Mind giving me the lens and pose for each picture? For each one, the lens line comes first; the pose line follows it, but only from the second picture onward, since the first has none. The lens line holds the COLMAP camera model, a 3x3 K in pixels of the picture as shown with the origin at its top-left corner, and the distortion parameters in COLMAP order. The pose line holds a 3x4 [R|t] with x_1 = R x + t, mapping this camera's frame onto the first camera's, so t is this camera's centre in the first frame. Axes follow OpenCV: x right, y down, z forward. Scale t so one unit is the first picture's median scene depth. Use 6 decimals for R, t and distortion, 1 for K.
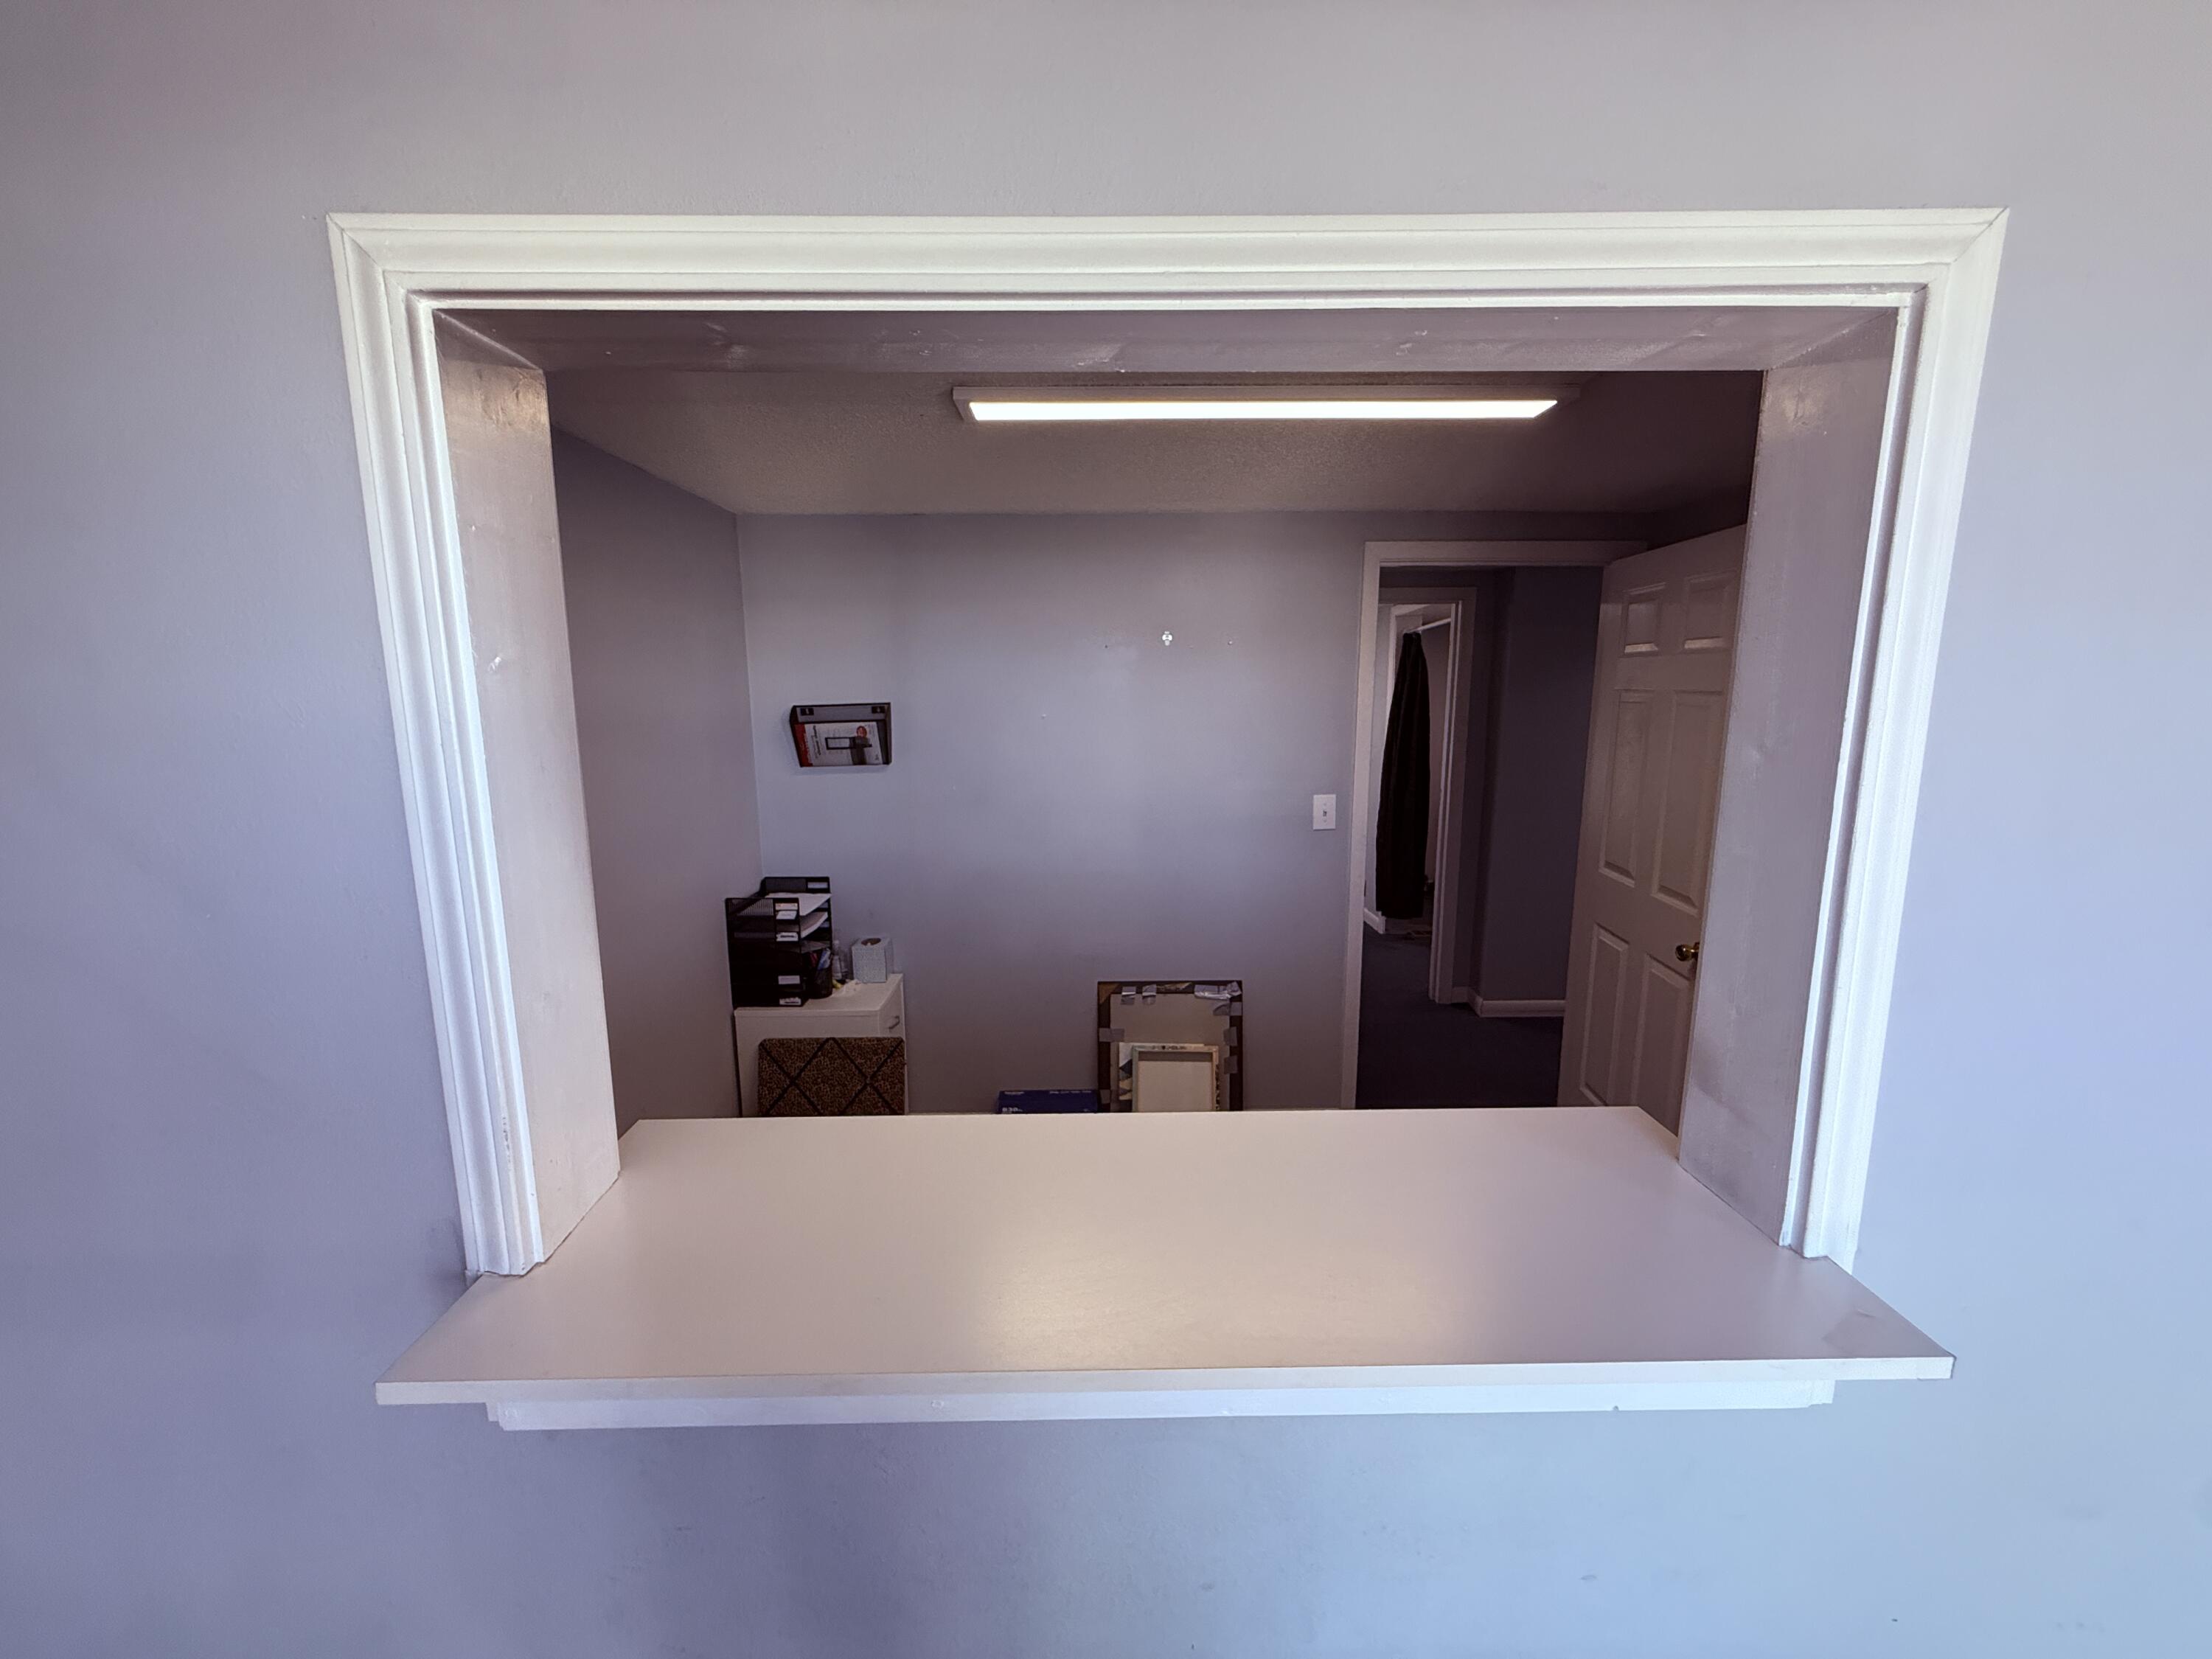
lens RADIAL K [[882.6, 0, 1110.3], [0, 882.6, 835.0], [0, 0, 1]] dist [0.000049, -0.000205]
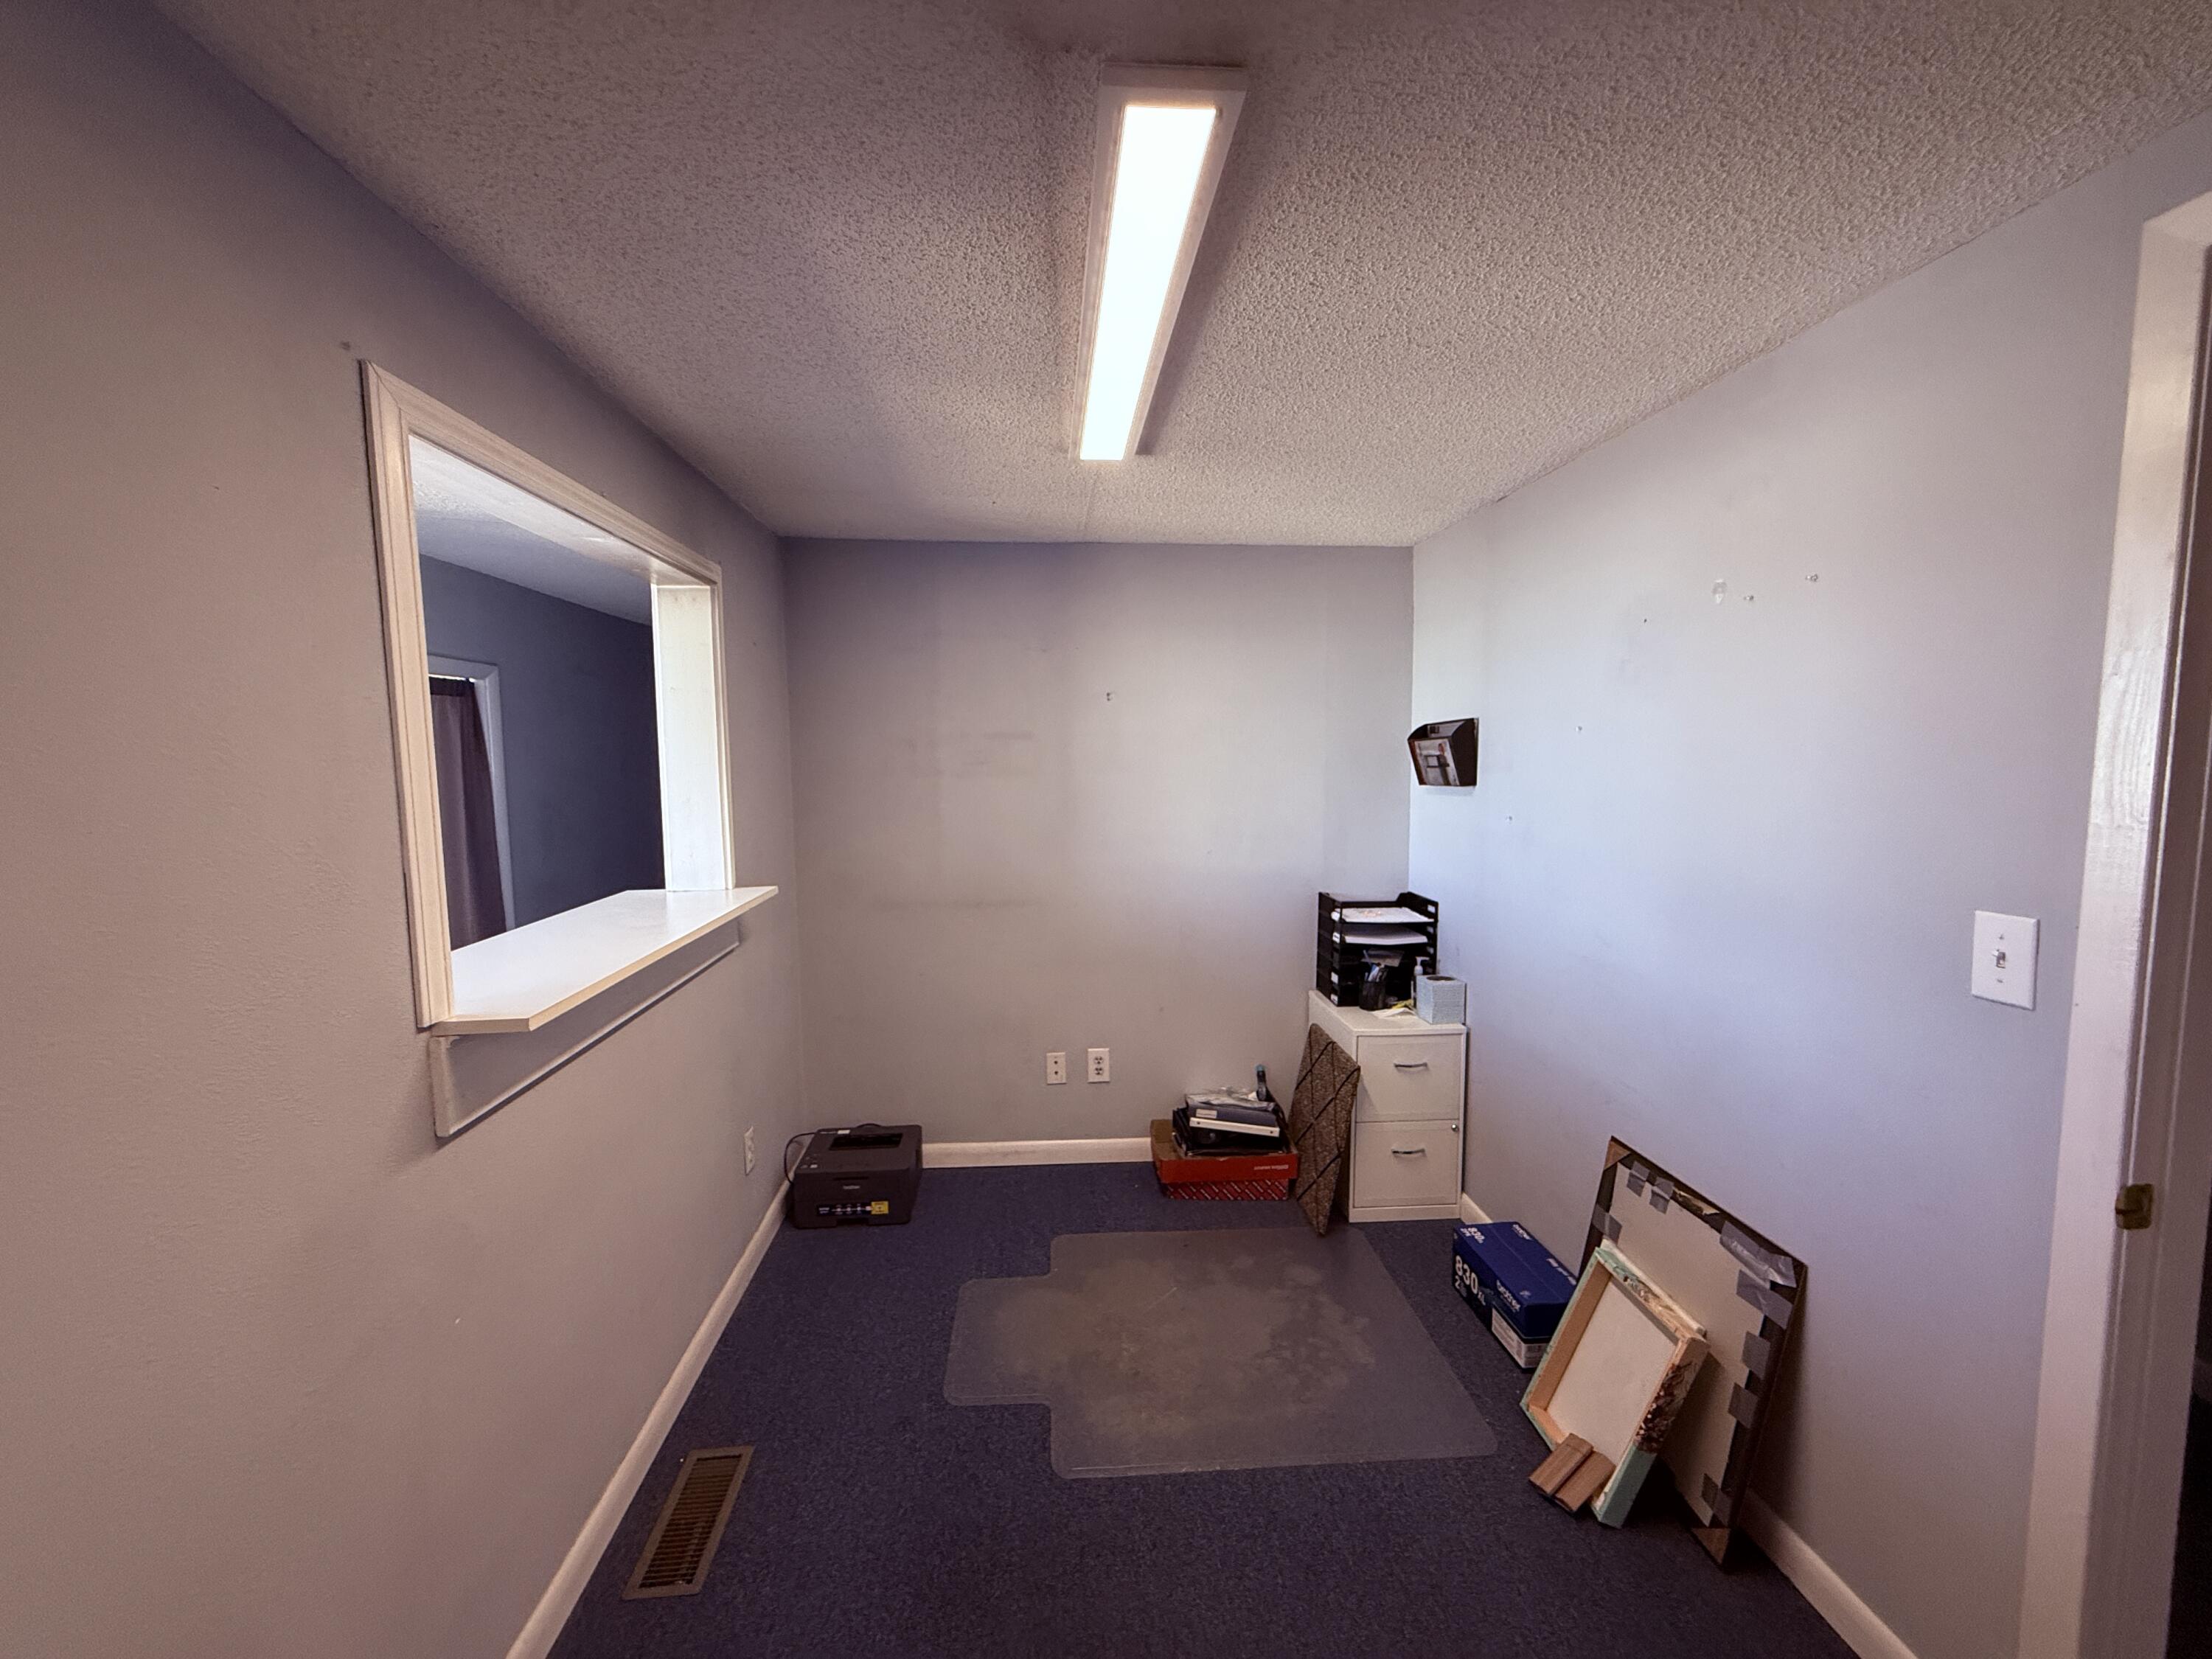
lens RADIAL K [[882.6, 0, 1104.6], [0, 882.6, 828.0], [0, 0, 1]] dist [0.000049, -0.000205]
pose [[0.059821, 0.090199, -0.994126, 0.591072], [-0.149106, 0.985543, 0.080448, -0.053526], [0.987010, 0.143418, 0.072406, 0.553509]]
